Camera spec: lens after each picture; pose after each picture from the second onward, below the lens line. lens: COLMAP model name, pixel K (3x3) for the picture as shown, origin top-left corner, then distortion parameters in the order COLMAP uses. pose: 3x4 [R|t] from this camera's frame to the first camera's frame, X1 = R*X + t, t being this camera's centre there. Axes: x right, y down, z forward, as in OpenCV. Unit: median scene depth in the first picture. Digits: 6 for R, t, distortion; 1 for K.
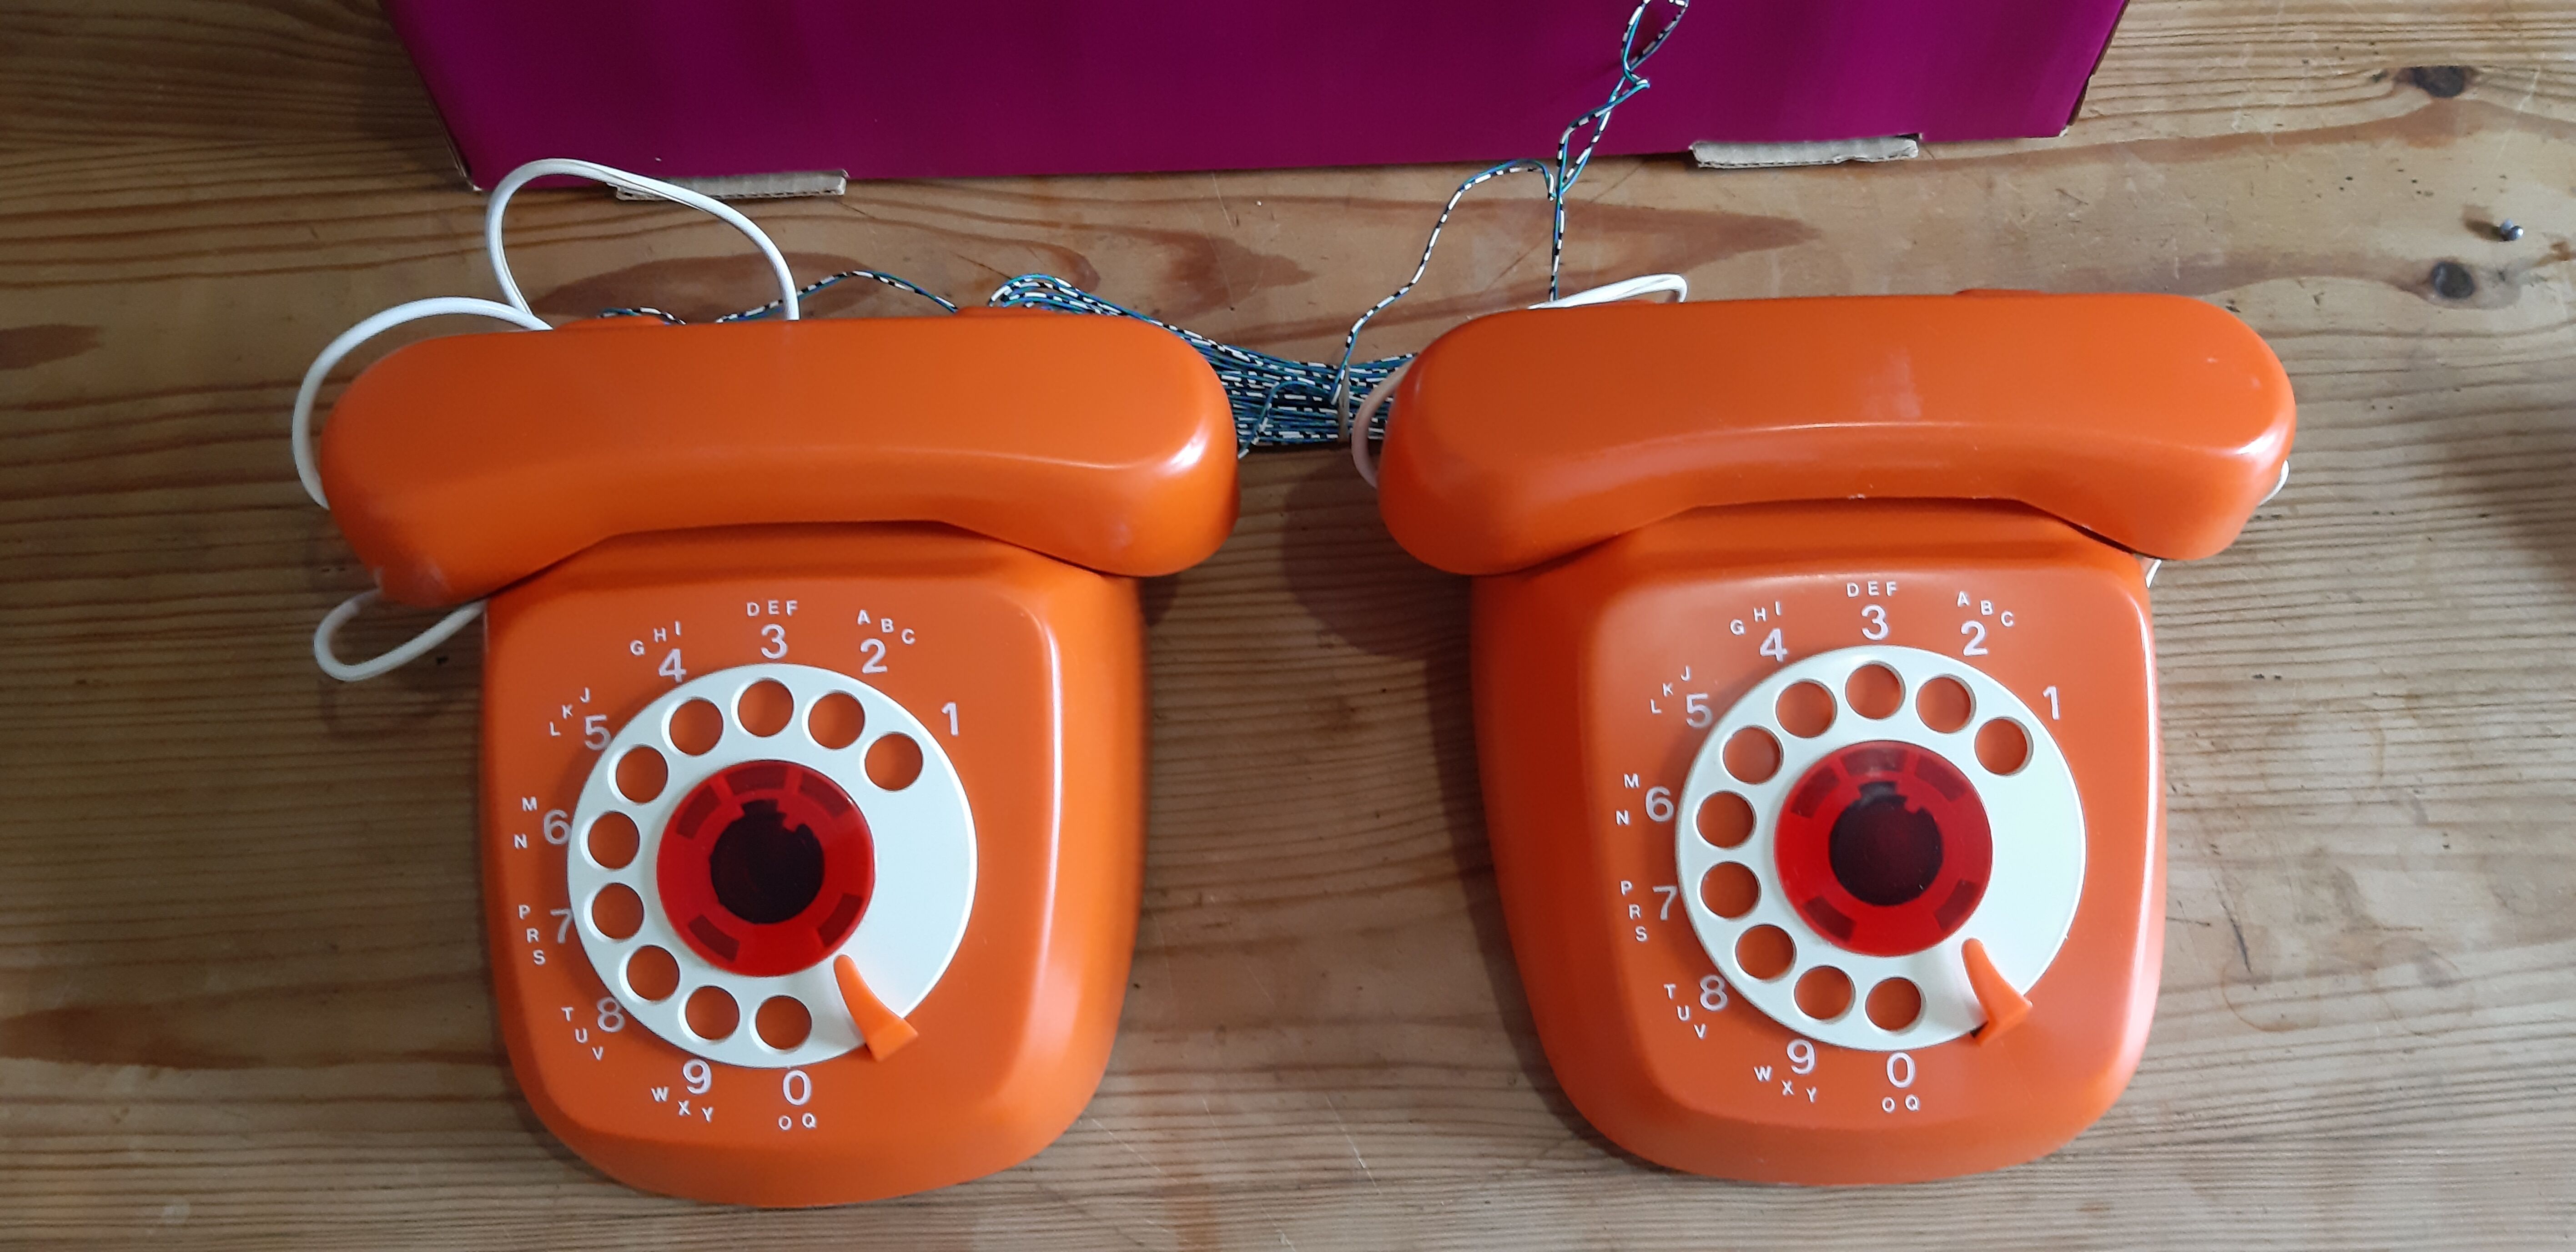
lens RADIAL K [[2033.2, 0, 1286.3], [0, 2033.2, 621.6], [0, 0, 1]] dist [0.056009, -0.128425]
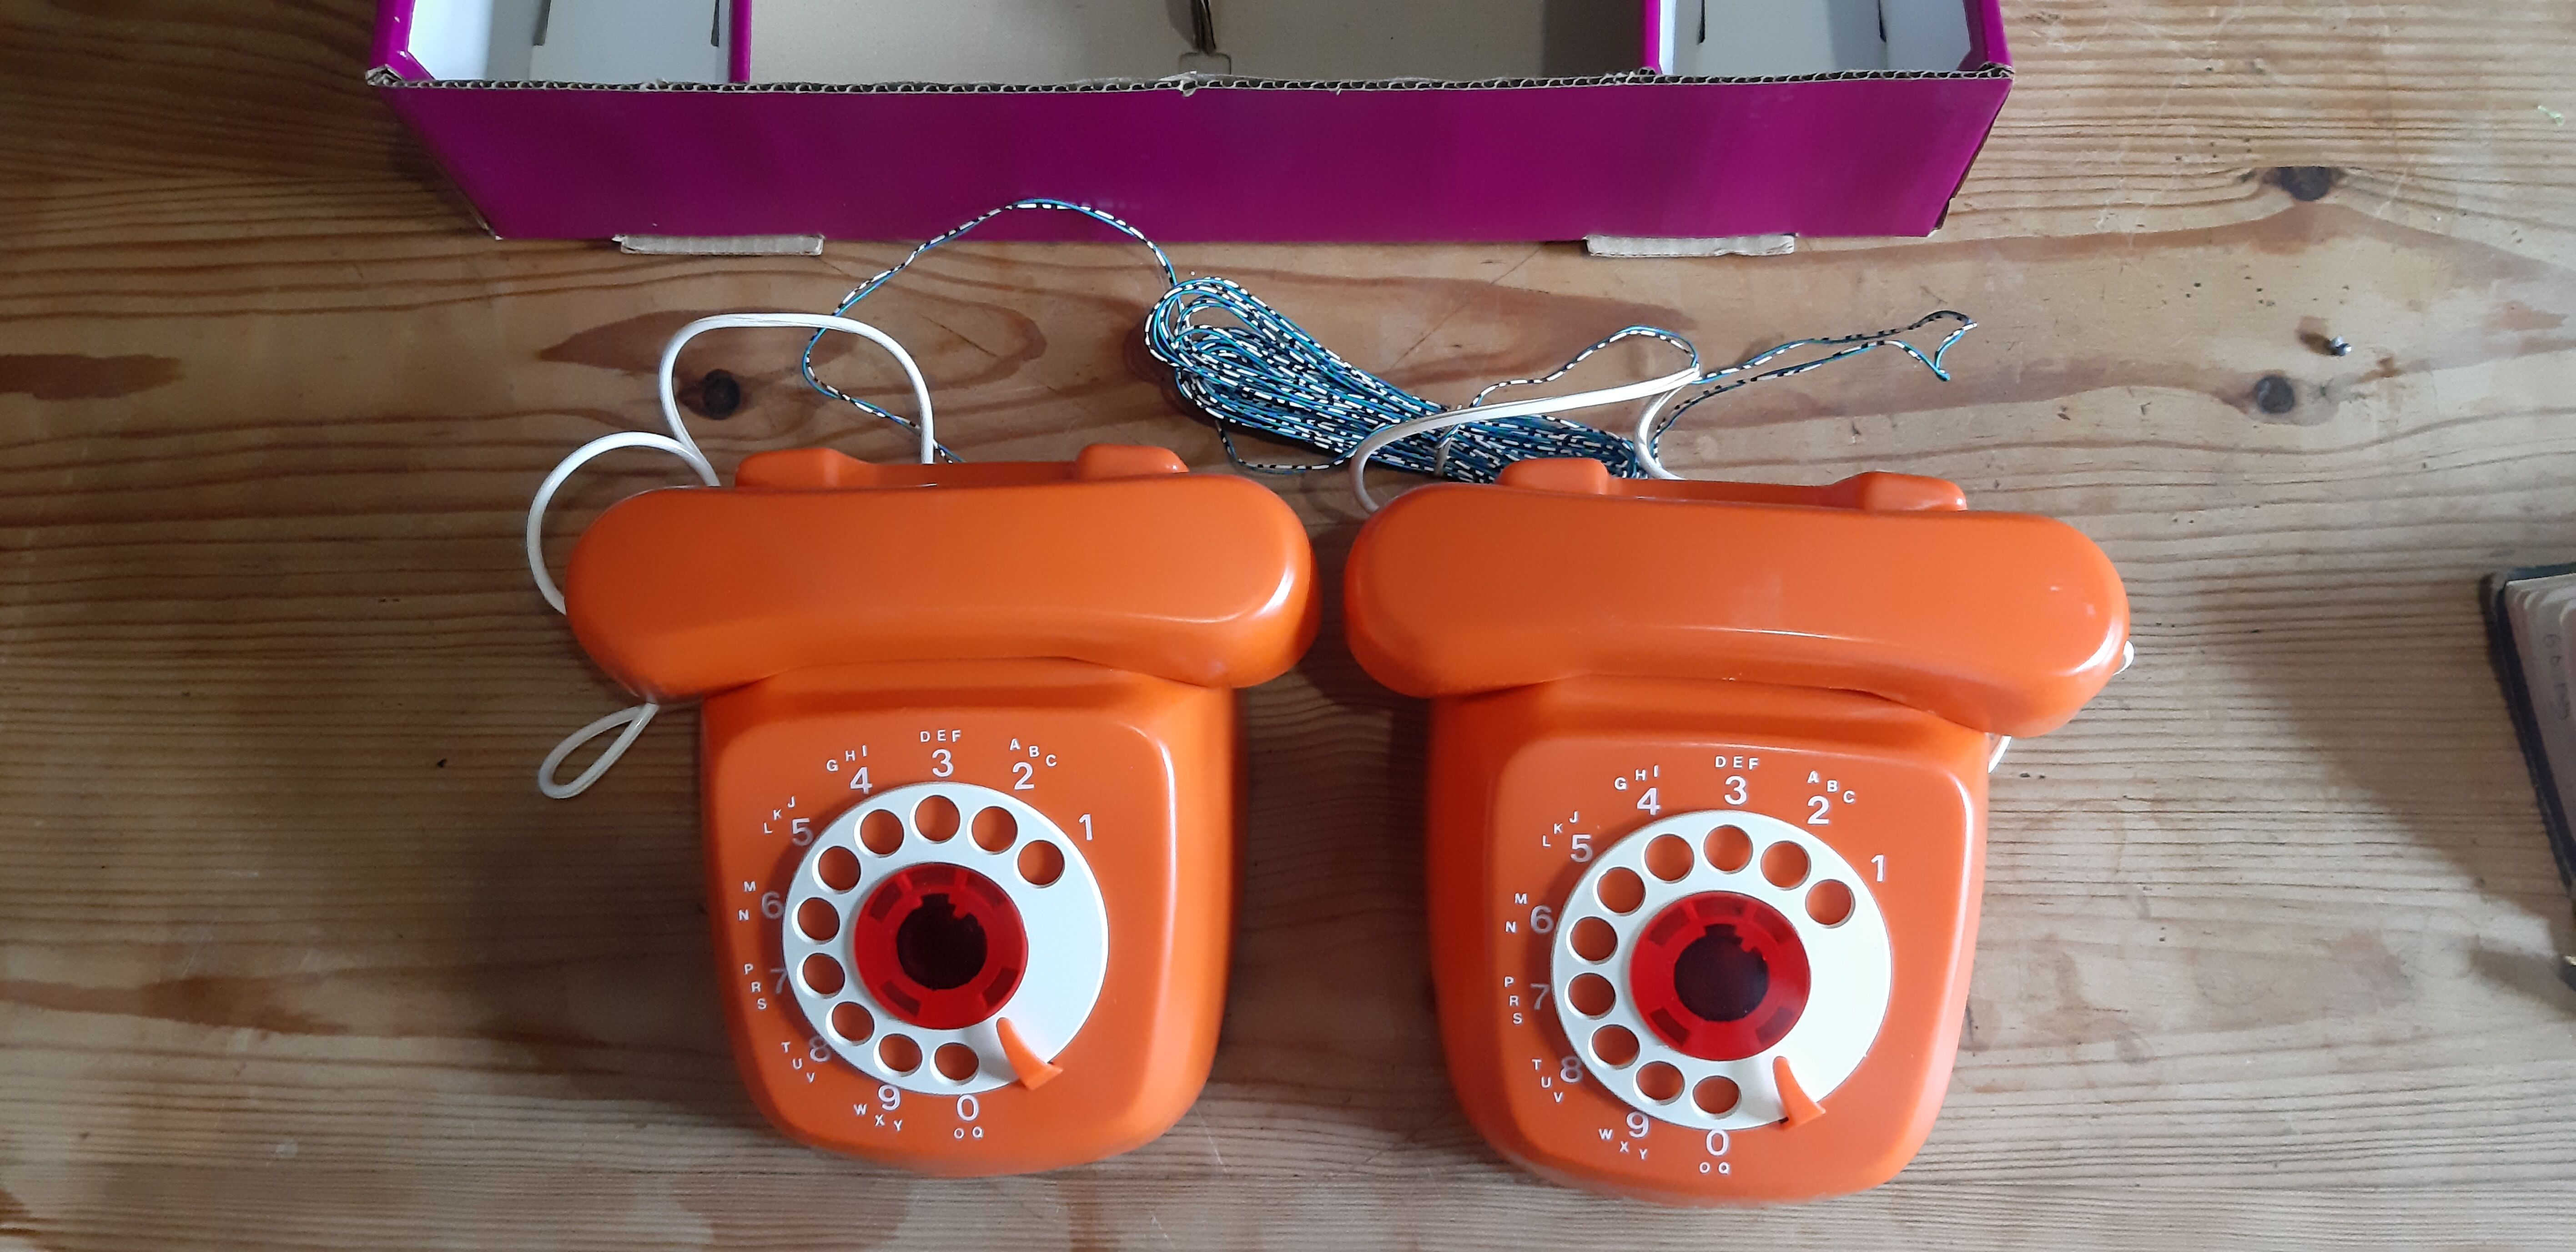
lens RADIAL K [[2033.2, 0, 1286.3], [0, 2033.2, 621.6], [0, 0, 1]] dist [0.056009, -0.128425]
pose [[0.998090, 0.039242, -0.047719, 0.111088], [-0.029378, 0.980919, 0.192187, -0.265853], [0.054350, -0.190418, 0.980198, -0.133972]]
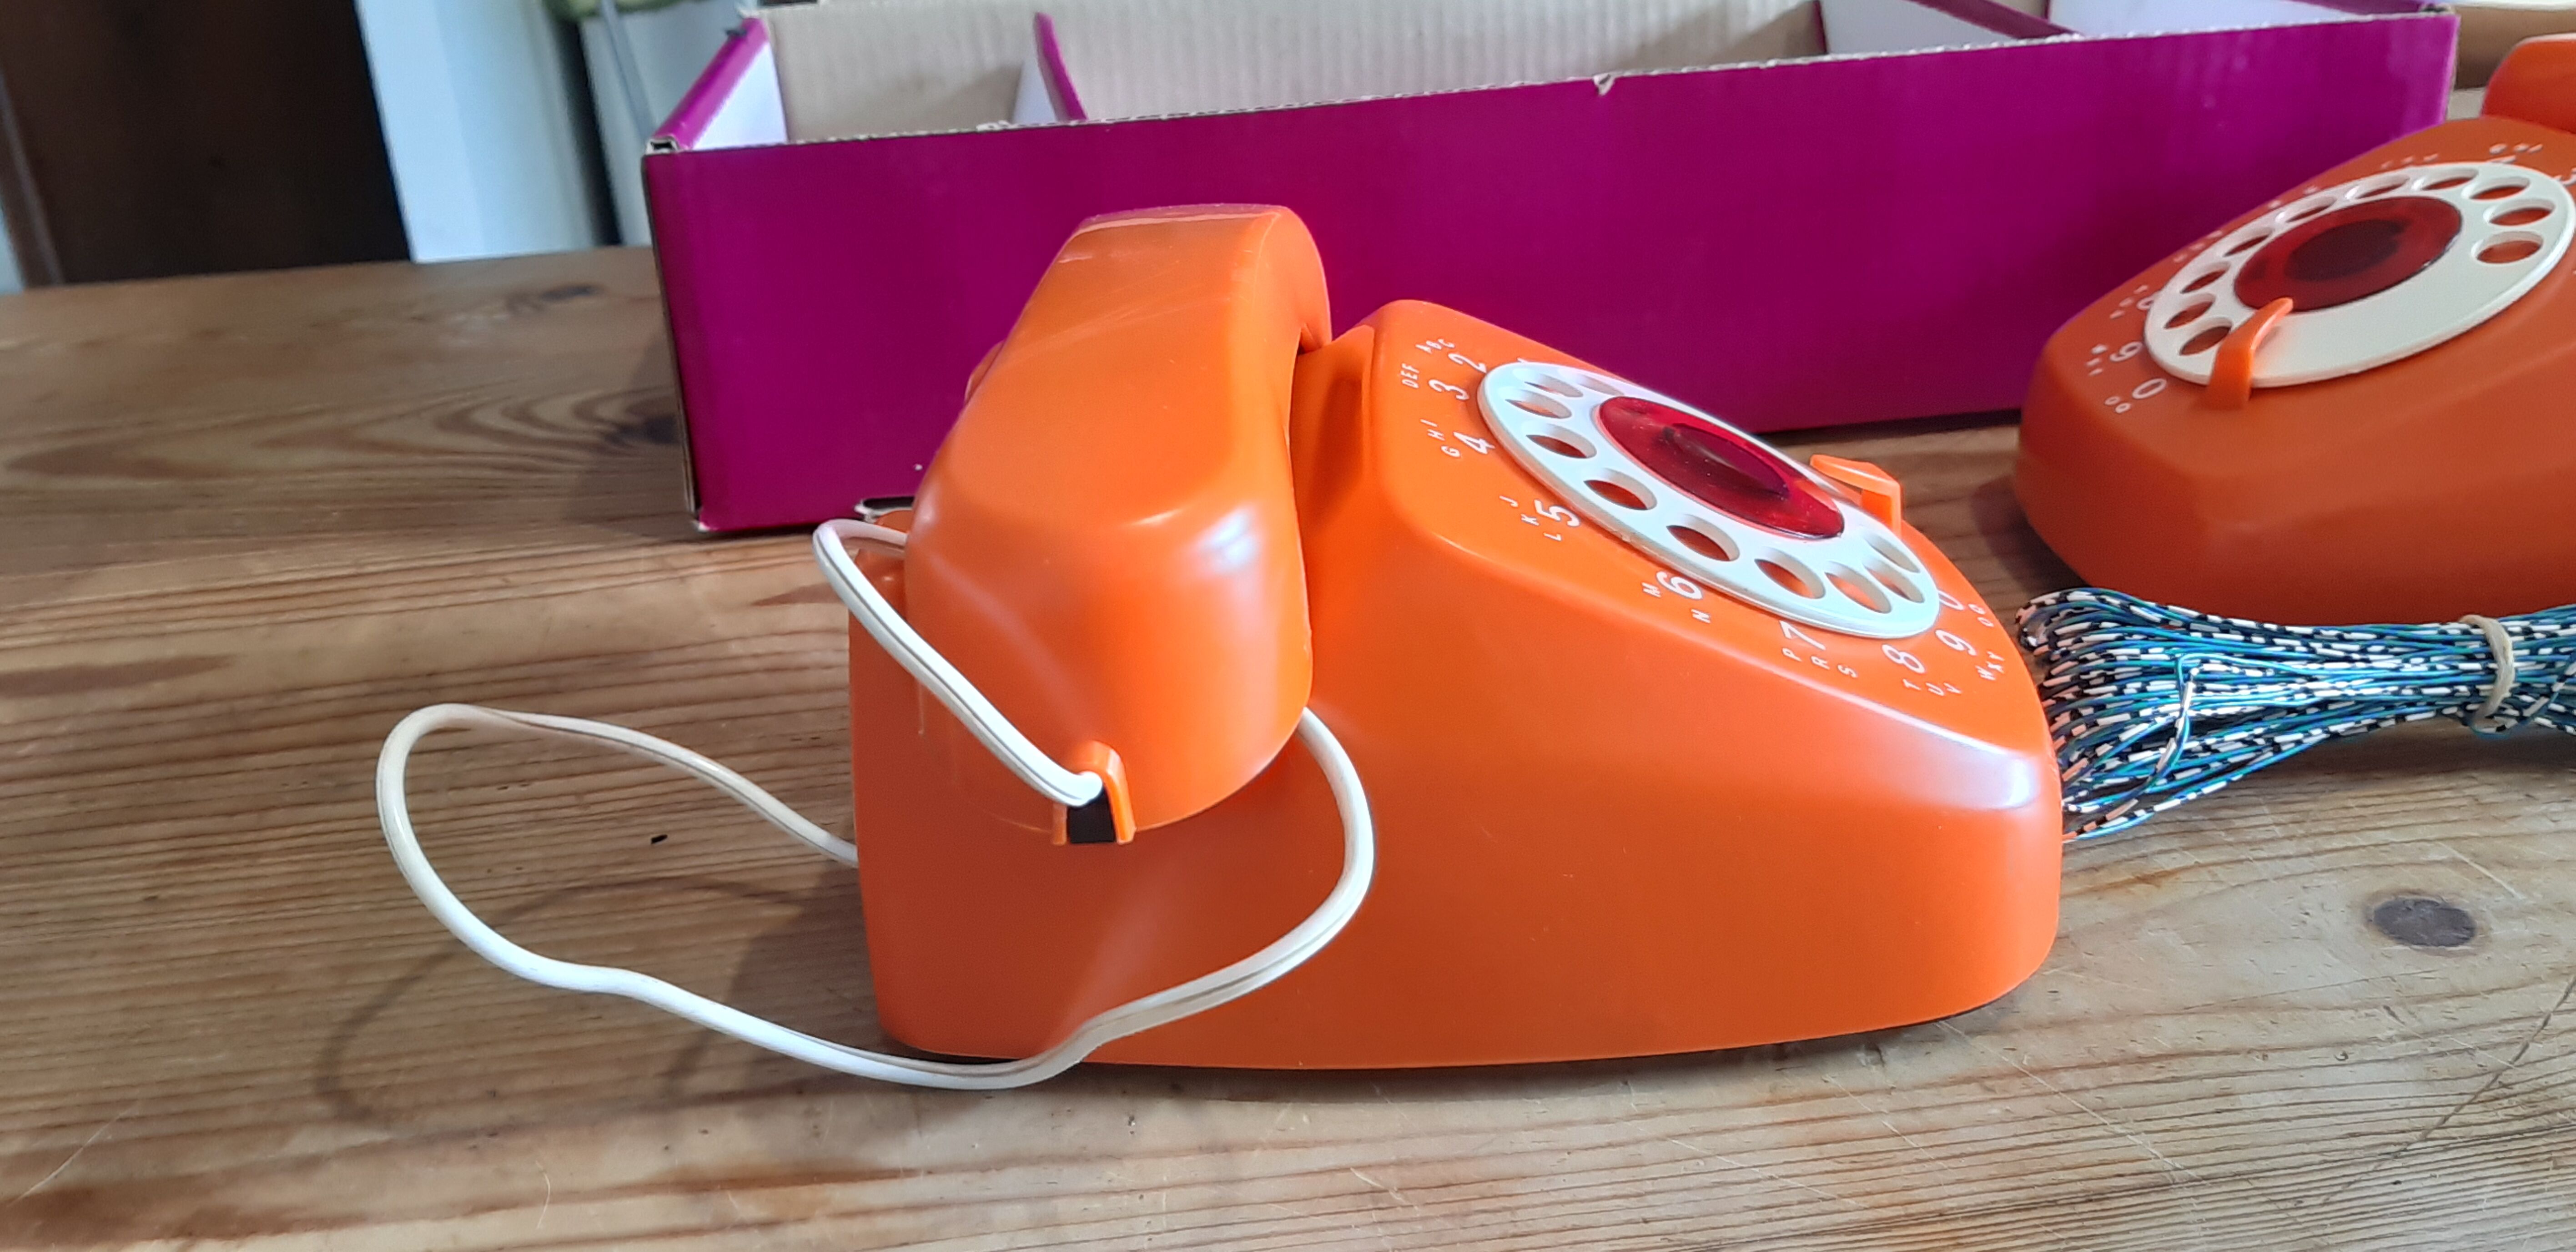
lens RADIAL K [[2091.0, 0, 1298.2], [0, 2091.0, 602.3], [0, 0, 1]] dist [0.044184, -0.128973]
pose [[0.994855, -0.077408, 0.065358, -0.227249], [0.101289, 0.772916, -0.626371, 0.450421], [-0.002031, 0.629769, 0.776780, 0.358790]]
